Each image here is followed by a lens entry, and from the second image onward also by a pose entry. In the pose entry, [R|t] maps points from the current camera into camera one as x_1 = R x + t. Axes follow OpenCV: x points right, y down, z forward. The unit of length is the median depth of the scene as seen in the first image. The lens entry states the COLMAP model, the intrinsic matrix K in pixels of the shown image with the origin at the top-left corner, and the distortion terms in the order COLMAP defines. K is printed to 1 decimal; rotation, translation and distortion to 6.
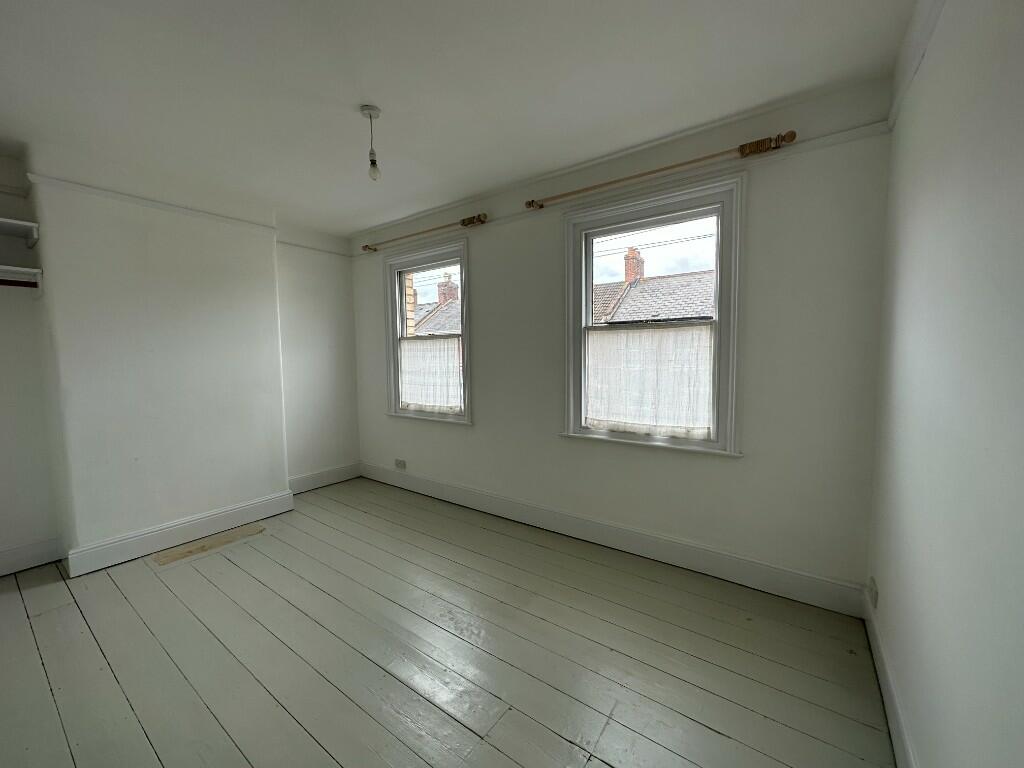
lens RADIAL K [[406.7, 0, 509.4], [0, 406.7, 388.5], [0, 0, 1]] dist [-0.001565, 0.000431]
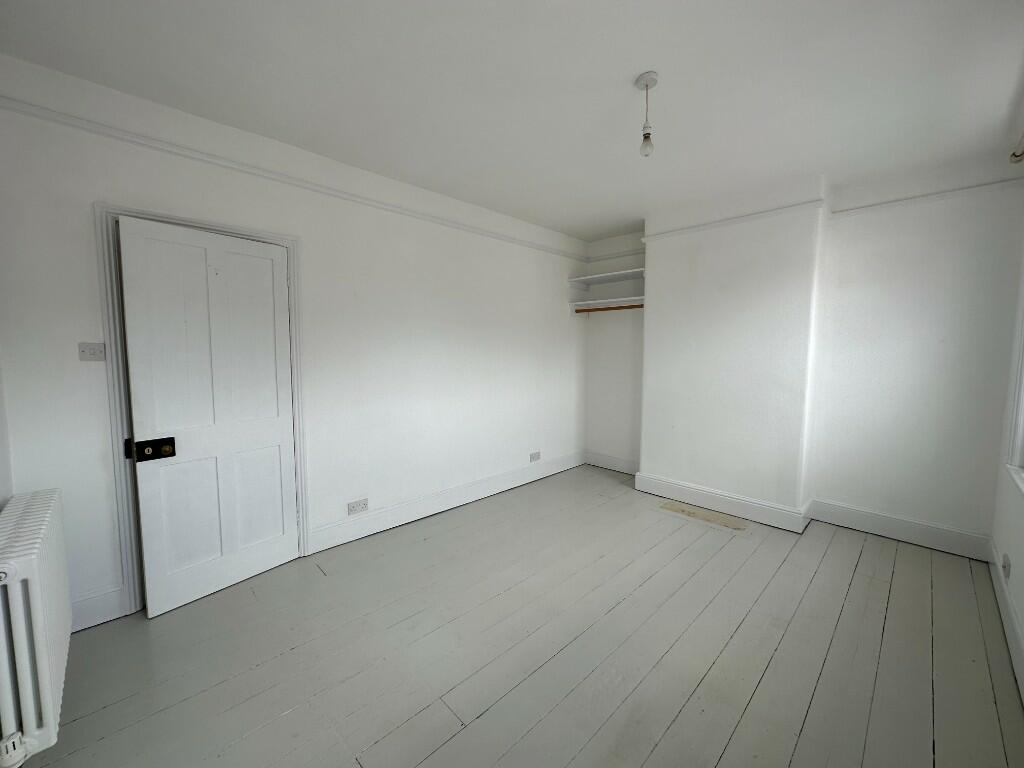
lens RADIAL K [[406.7, 0, 510.4], [0, 406.7, 382.9], [0, 0, 1]] dist [-0.001565, 0.000431]
pose [[-0.171950, 0.088970, -0.981080, 0.443421], [-0.083336, 0.991029, 0.104478, -0.059920], [0.981574, 0.099724, -0.162993, 0.618657]]
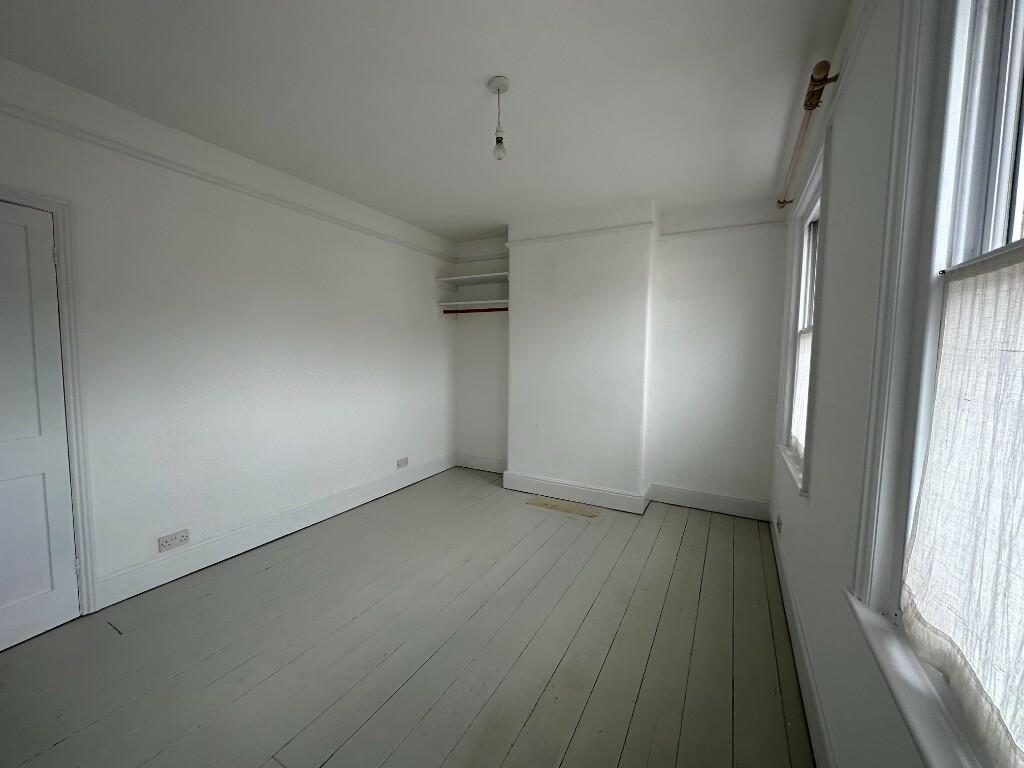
lens RADIAL K [[406.7, 0, 510.2], [0, 406.7, 383.0], [0, 0, 1]] dist [-0.001565, 0.000431]
pose [[0.123079, 0.086322, -0.988635, 0.418597], [-0.095700, 0.992599, 0.074754, -0.062493], [0.987772, 0.085412, 0.130429, 0.651484]]
